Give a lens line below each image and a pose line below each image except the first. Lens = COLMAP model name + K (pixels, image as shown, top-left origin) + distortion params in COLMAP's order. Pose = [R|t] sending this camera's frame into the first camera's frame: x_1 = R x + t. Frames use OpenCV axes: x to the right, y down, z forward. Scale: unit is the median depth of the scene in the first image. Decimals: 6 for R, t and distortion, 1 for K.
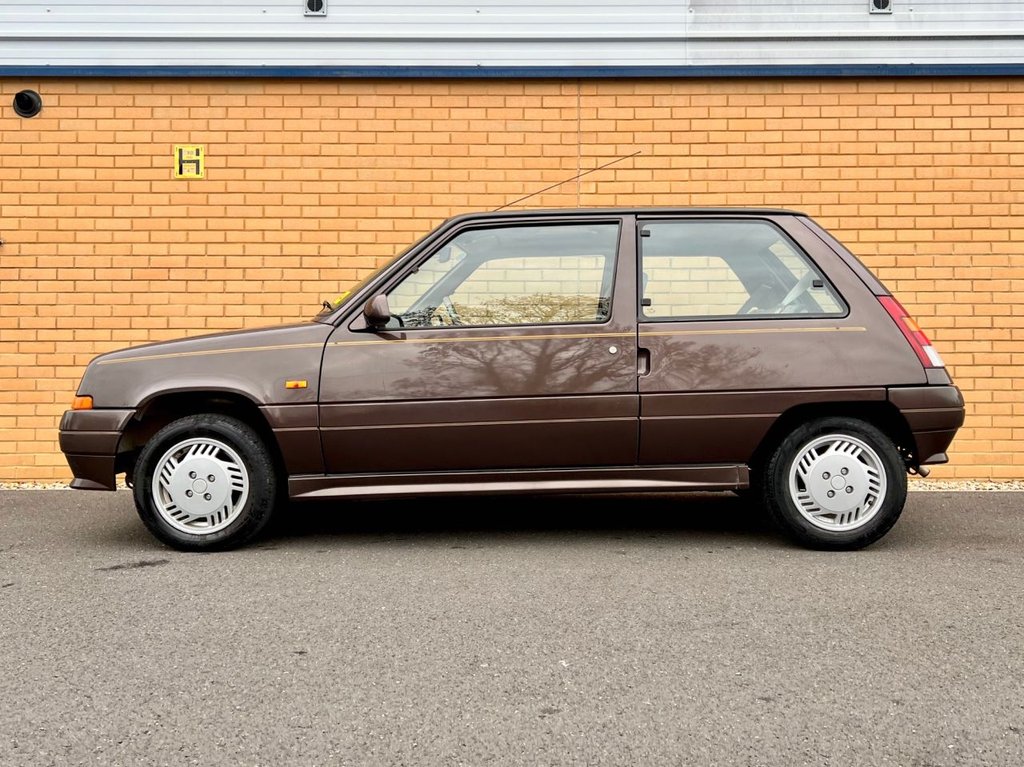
lens RADIAL K [[944.1, 0, 544.6], [0, 944.1, 355.4], [0, 0, 1]] dist [0.069254, -0.095937]
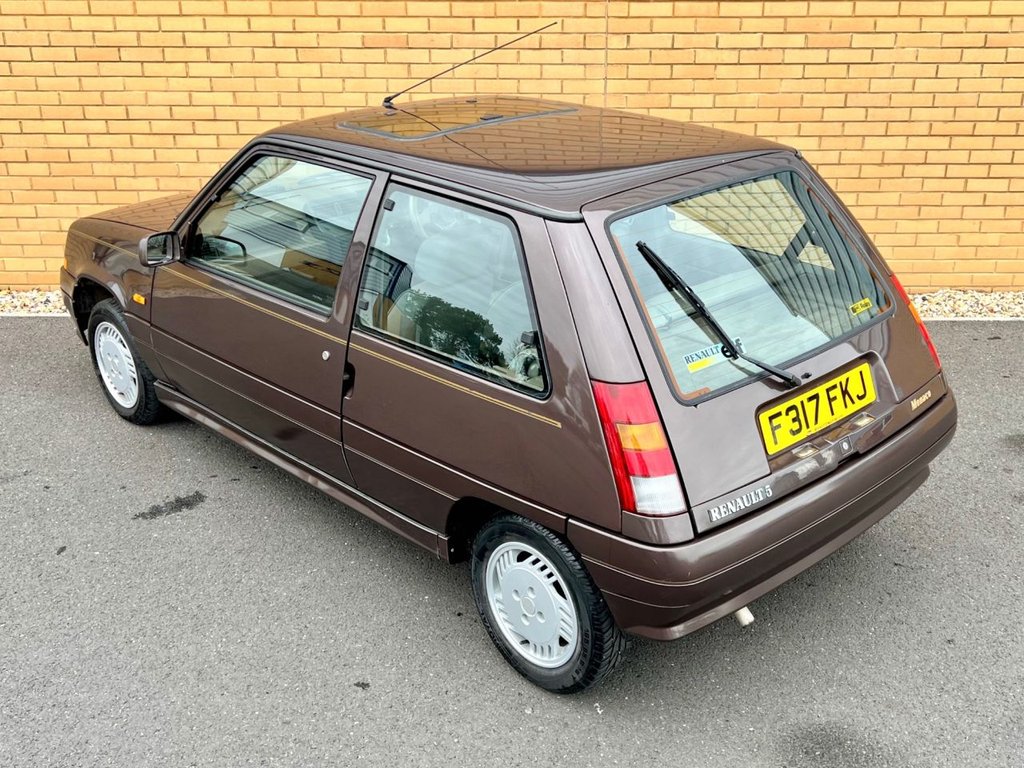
lens RADIAL K [[1112.7, 0, 546.1], [0, 1112.7, 378.5], [0, 0, 1]] dist [0.093543, -0.184251]
pose [[0.999999, 0.001254, -0.000691, -0.016152], [-0.000873, 0.916551, 0.399917, -0.220991], [0.001135, -0.399916, 0.916551, -0.026115]]
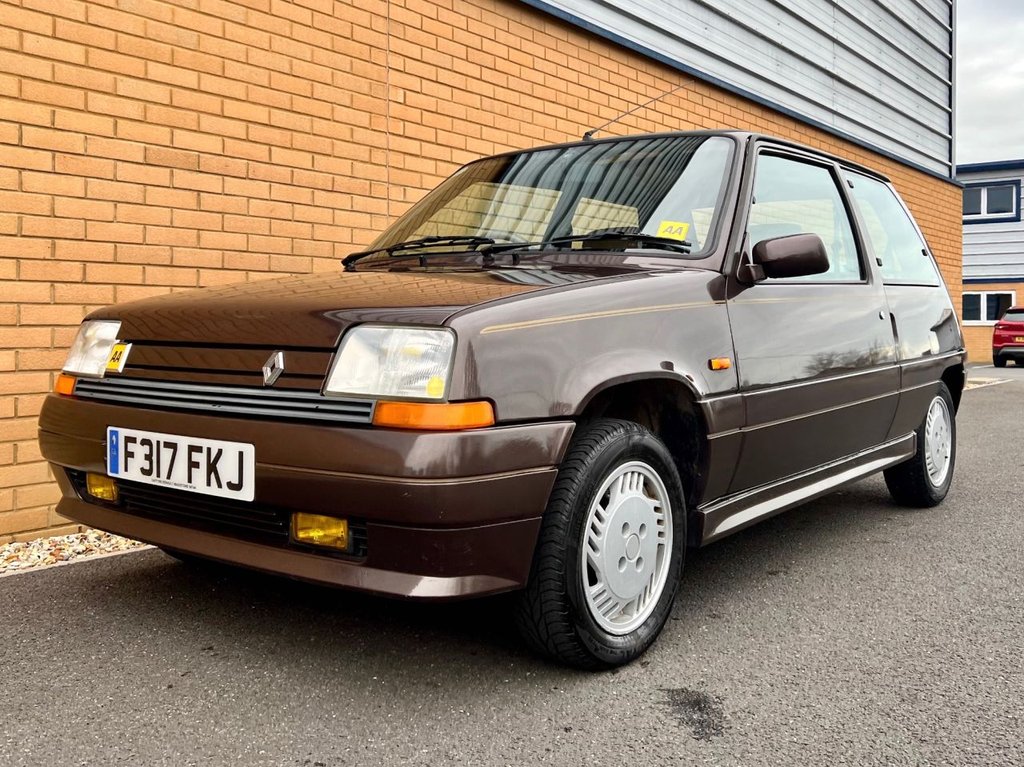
lens RADIAL K [[999.0, 0, 516.6], [0, 999.0, 336.3], [0, 0, 1]] dist [0.072156, -0.131860]
pose [[0.604679, -0.006328, 0.796444, -0.543738], [-0.016451, 0.999656, 0.020432, -0.000150], [-0.796299, -0.025457, 0.604367, 0.425821]]
